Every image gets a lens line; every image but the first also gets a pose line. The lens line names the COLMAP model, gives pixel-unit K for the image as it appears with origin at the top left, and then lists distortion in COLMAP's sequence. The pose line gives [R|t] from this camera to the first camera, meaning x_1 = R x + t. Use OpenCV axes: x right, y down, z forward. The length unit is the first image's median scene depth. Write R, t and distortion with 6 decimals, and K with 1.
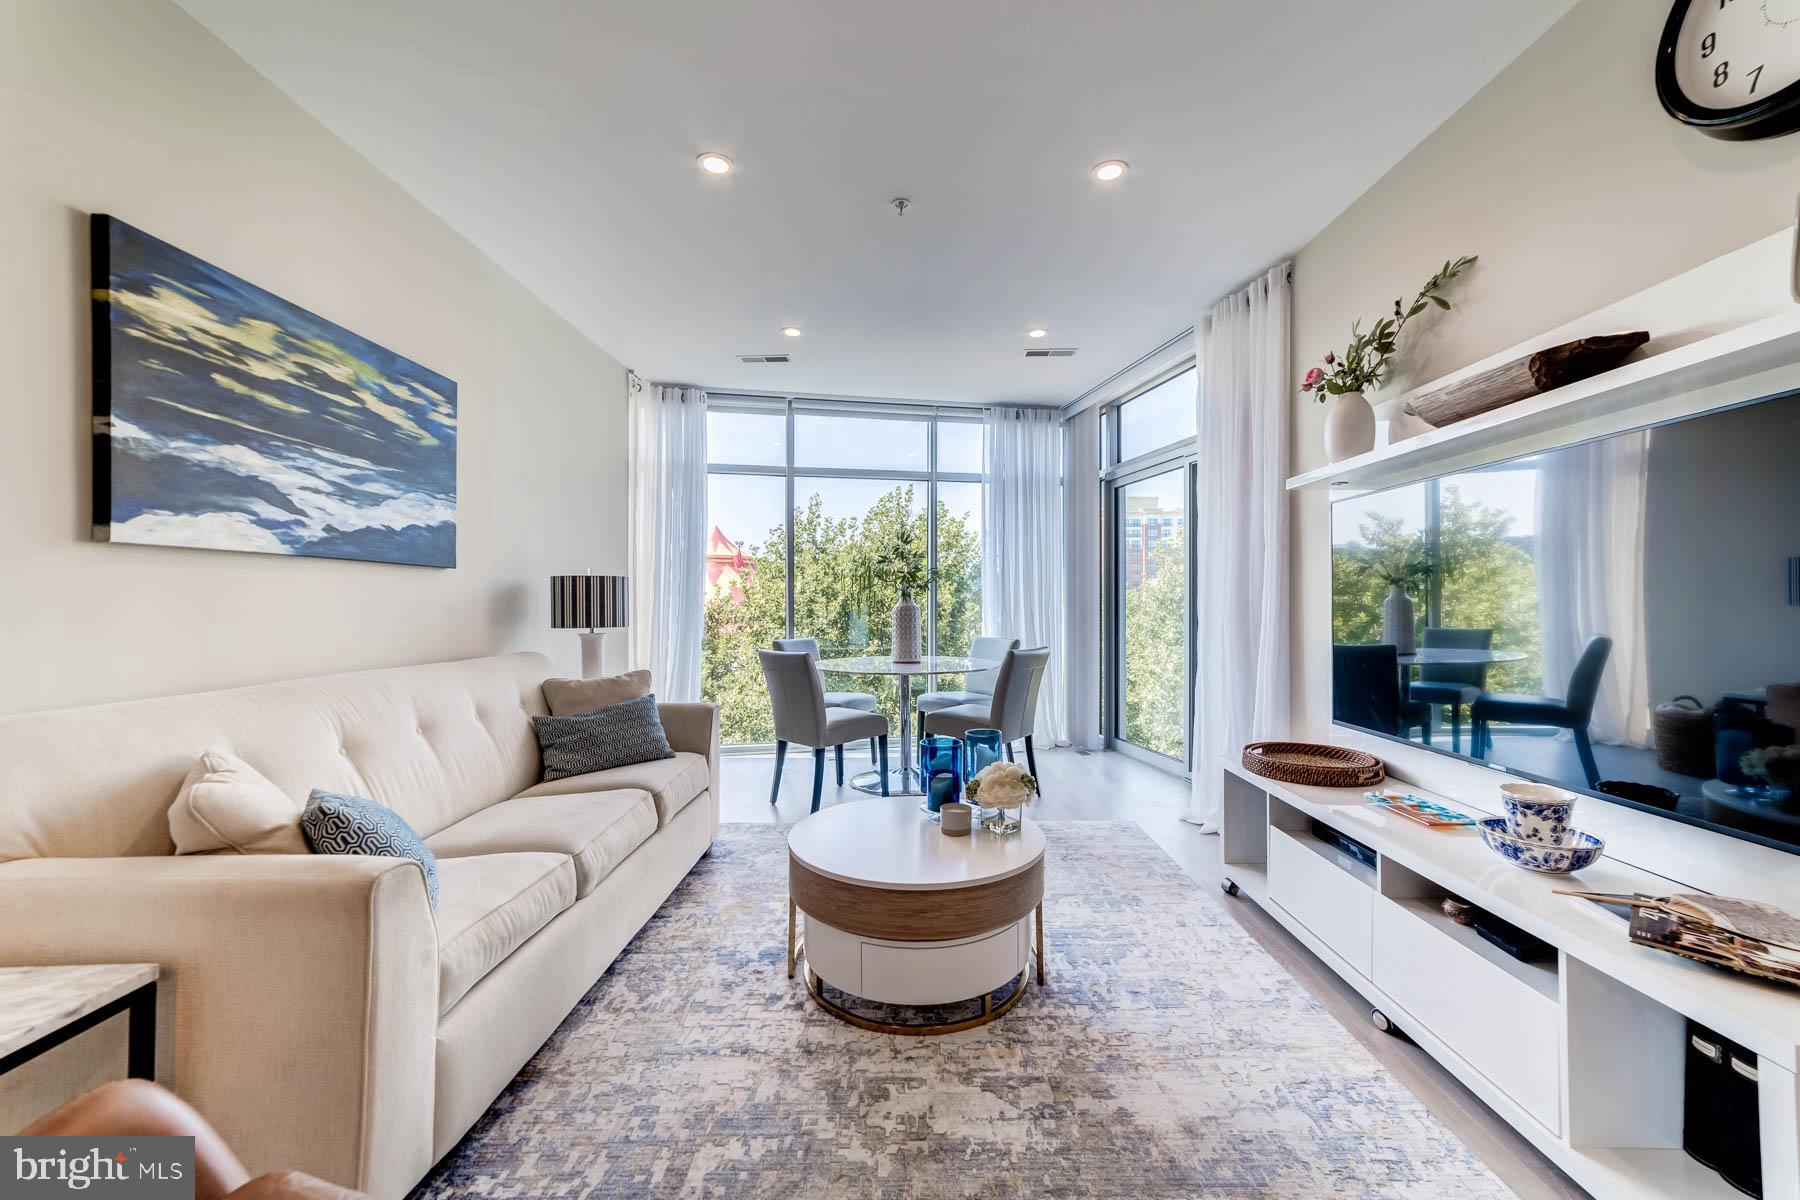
lens RADIAL K [[696.1, 0, 903.5], [0, 696.1, 611.1], [0, 0, 1]] dist [-0.008022, 0.006721]
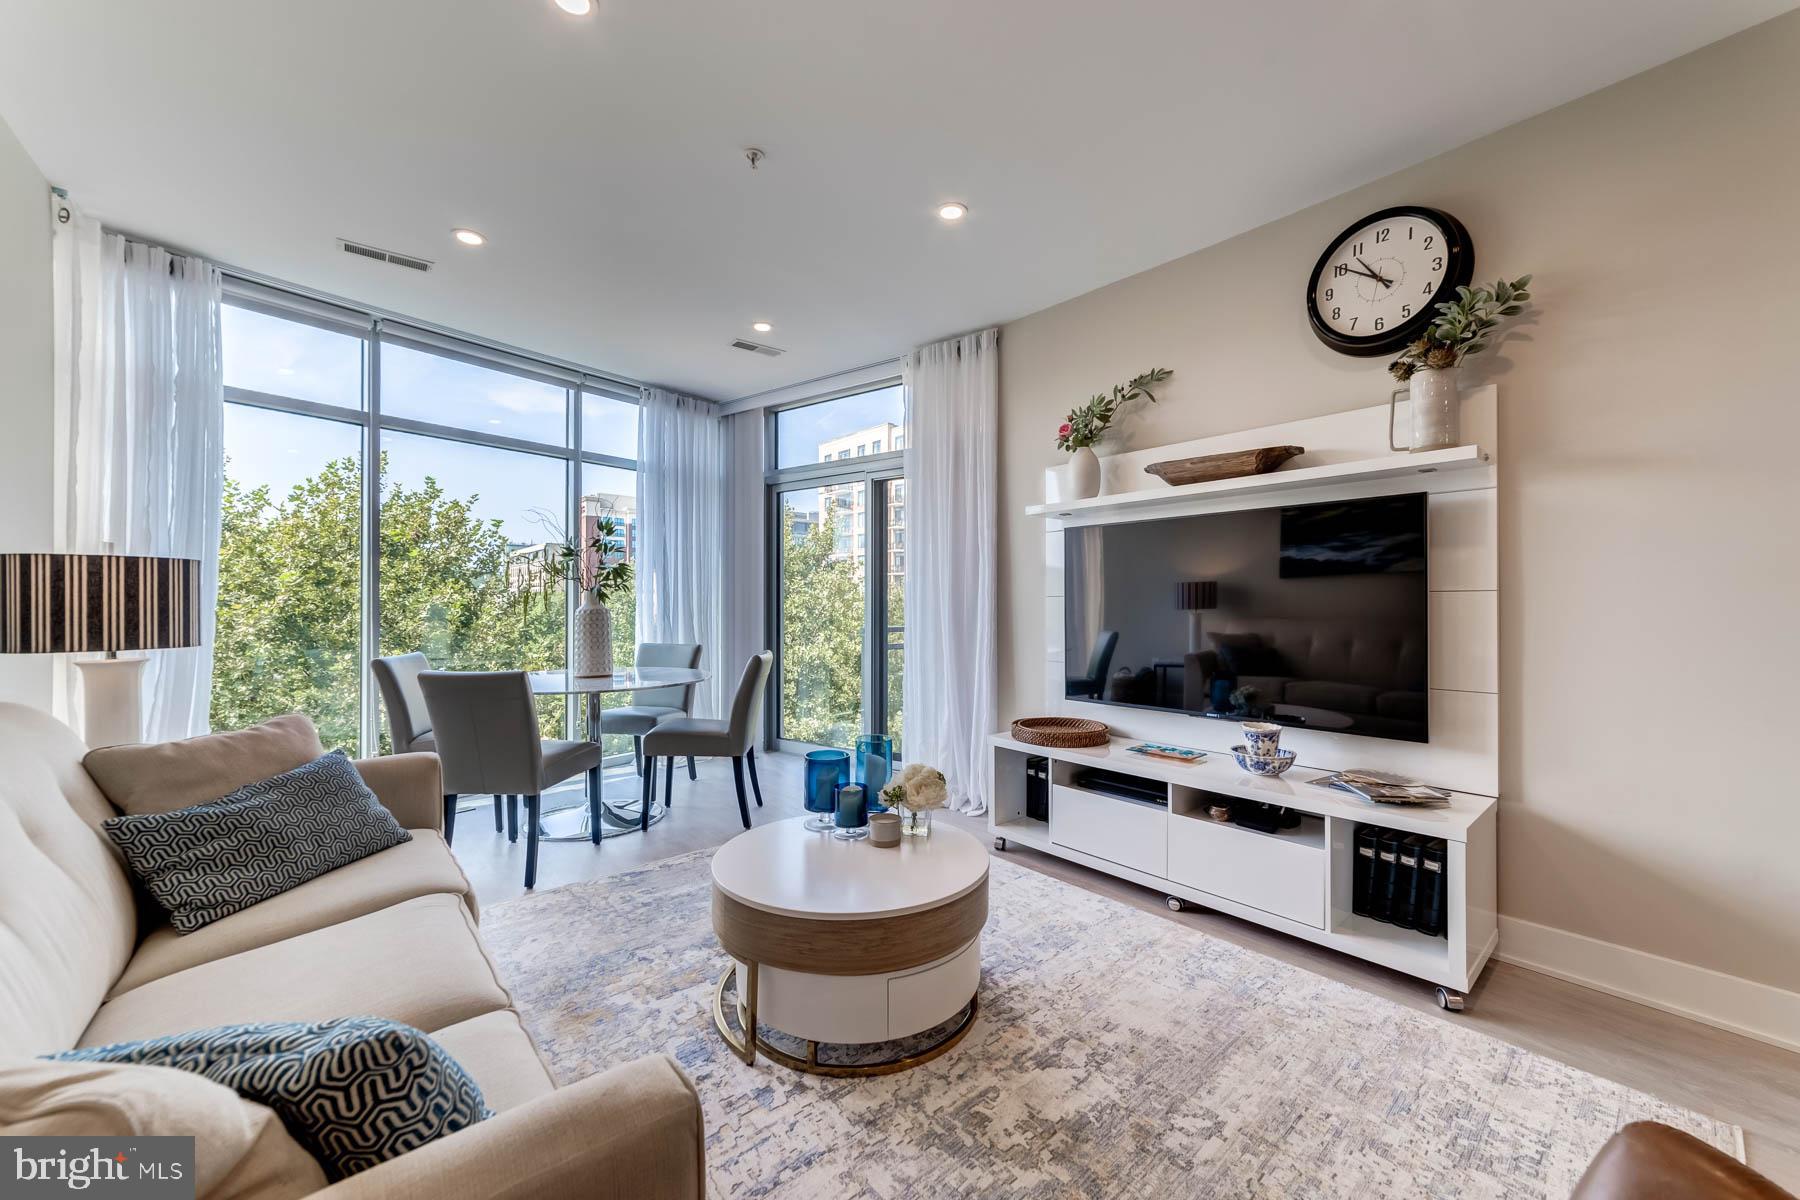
lens RADIAL K [[696.1, 0, 904.7], [0, 696.1, 615.4], [0, 0, 1]] dist [-0.008022, 0.006721]
pose [[0.750720, -0.009107, 0.660557, -0.519300], [0.005992, 0.999958, 0.006975, -0.006118], [-0.660593, -0.001278, 0.750743, 0.244794]]
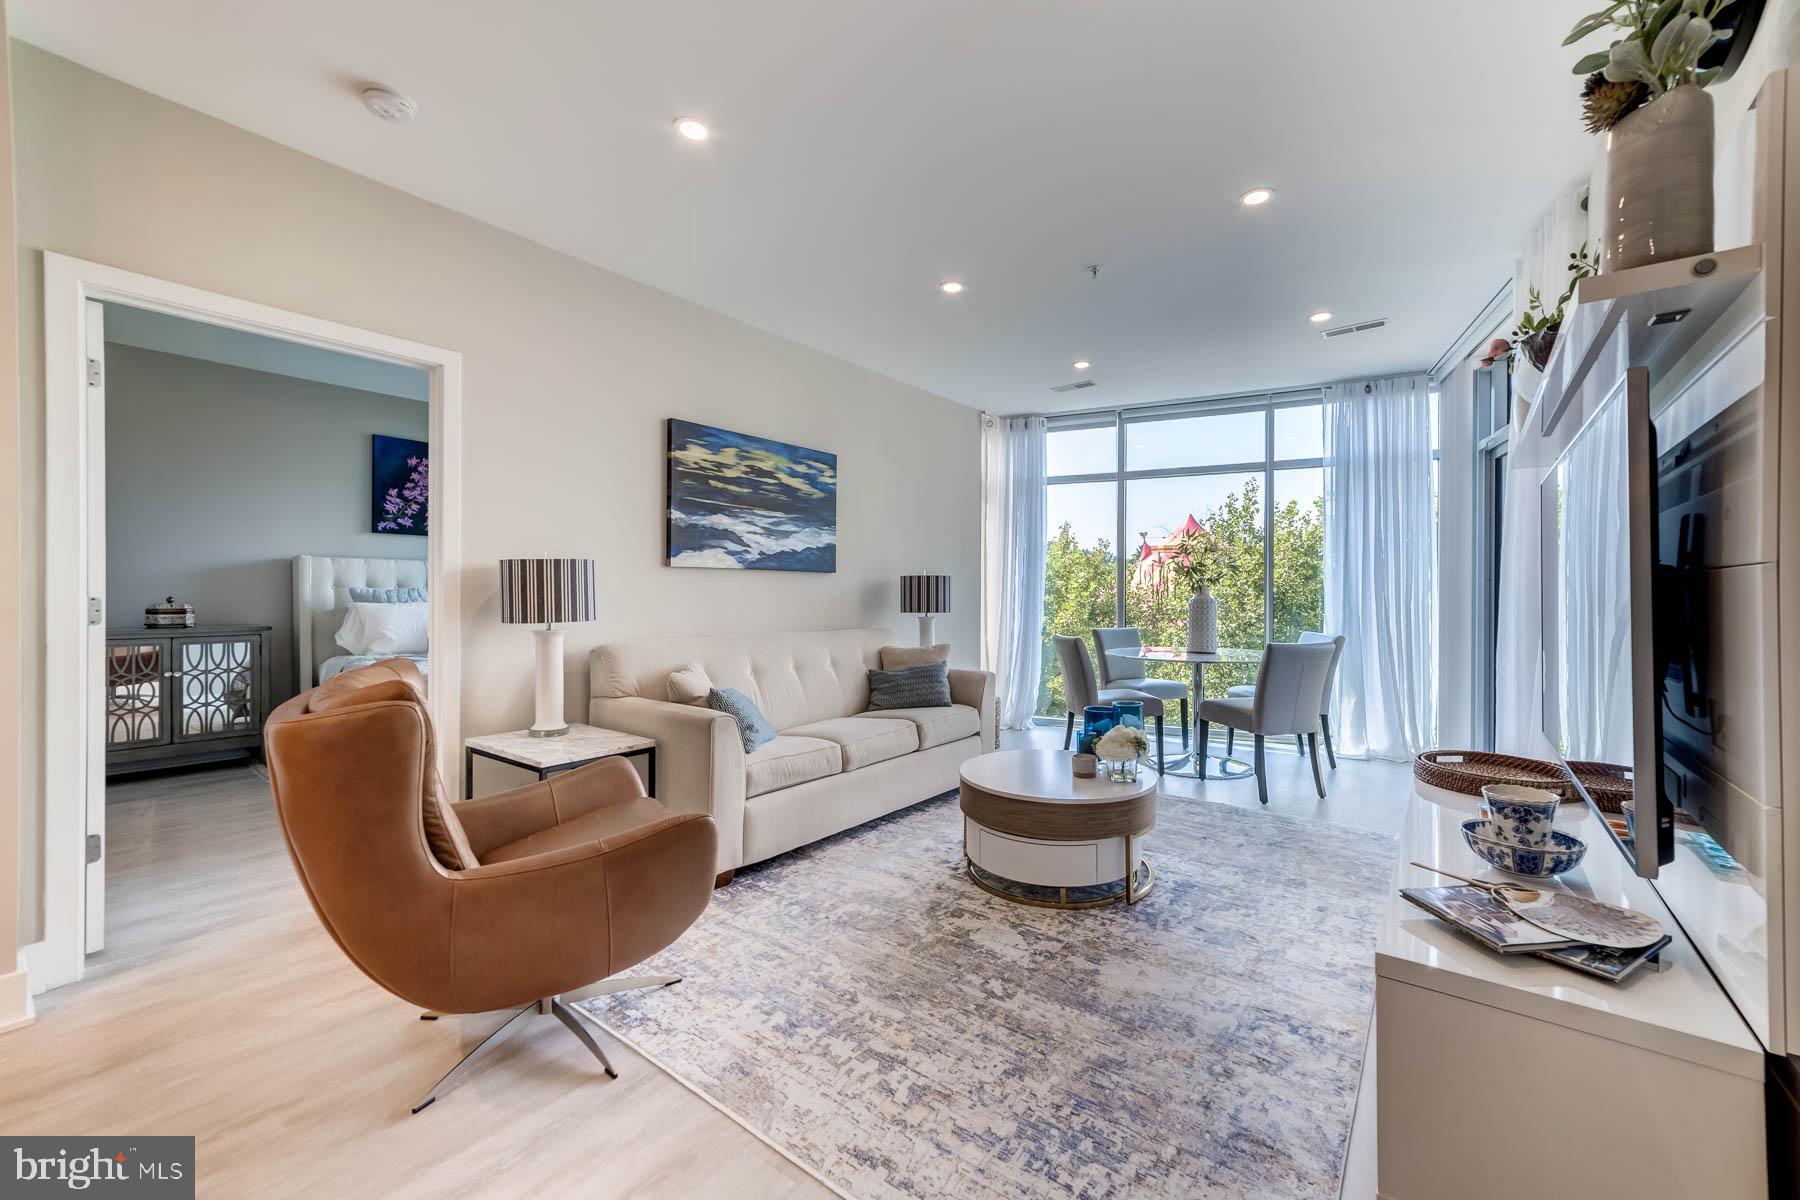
lens RADIAL K [[696.1, 0, 900.8], [0, 696.1, 609.3], [0, 0, 1]] dist [-0.008022, 0.006721]
pose [[0.789648, 0.016288, -0.613344, 0.563453], [-0.010522, 0.999860, 0.013006, -0.000291], [0.613470, -0.003816, 0.789709, -0.204919]]
